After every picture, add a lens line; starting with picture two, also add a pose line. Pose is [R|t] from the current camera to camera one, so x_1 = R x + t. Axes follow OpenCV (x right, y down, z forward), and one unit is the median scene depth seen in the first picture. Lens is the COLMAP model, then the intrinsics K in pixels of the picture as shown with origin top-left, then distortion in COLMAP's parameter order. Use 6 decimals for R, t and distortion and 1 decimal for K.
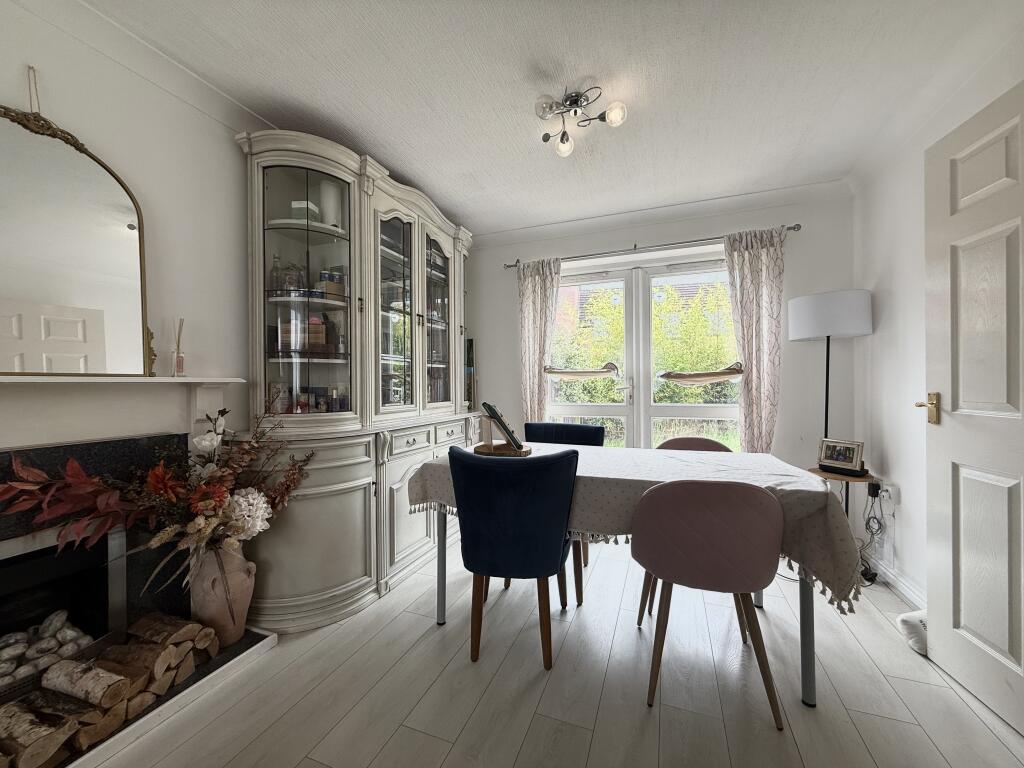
lens RADIAL K [[410.4, 0, 515.5], [0, 410.4, 389.8], [0, 0, 1]] dist [0.001015, 0.000116]
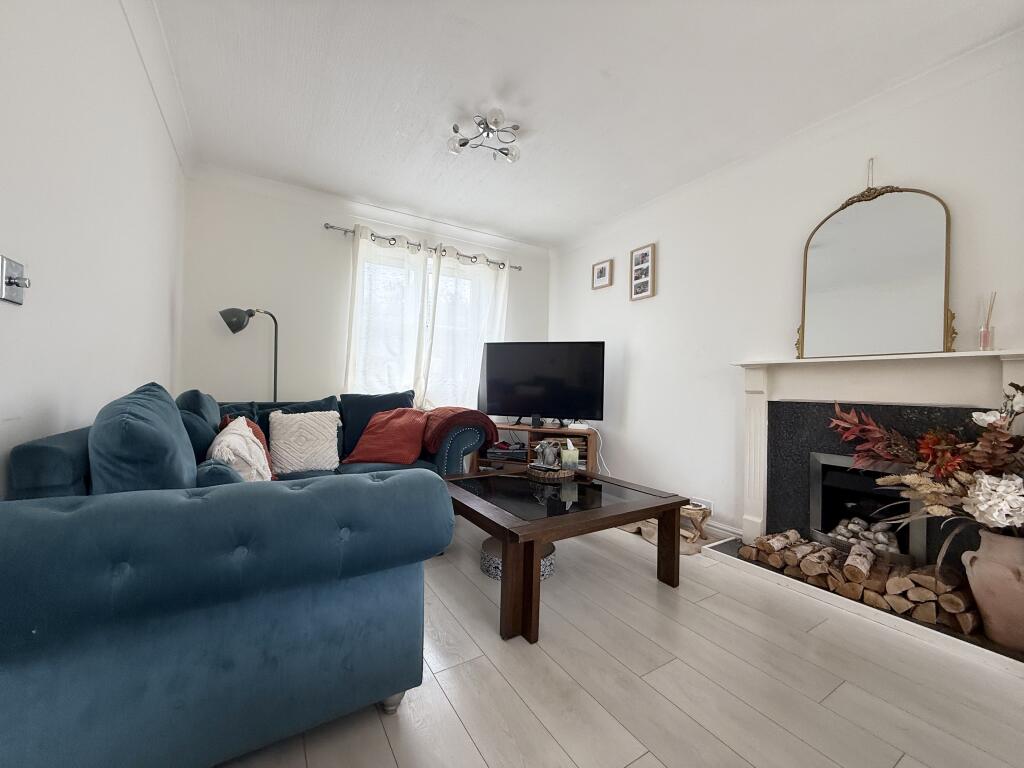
lens RADIAL K [[410.4, 0, 514.3], [0, 410.4, 382.8], [0, 0, 1]] dist [0.001015, 0.000116]
pose [[-0.616644, -0.013696, -0.787123, 0.738180], [-0.018409, 0.999826, -0.002975, 0.077748], [0.787027, 0.012656, -0.616789, 0.776353]]
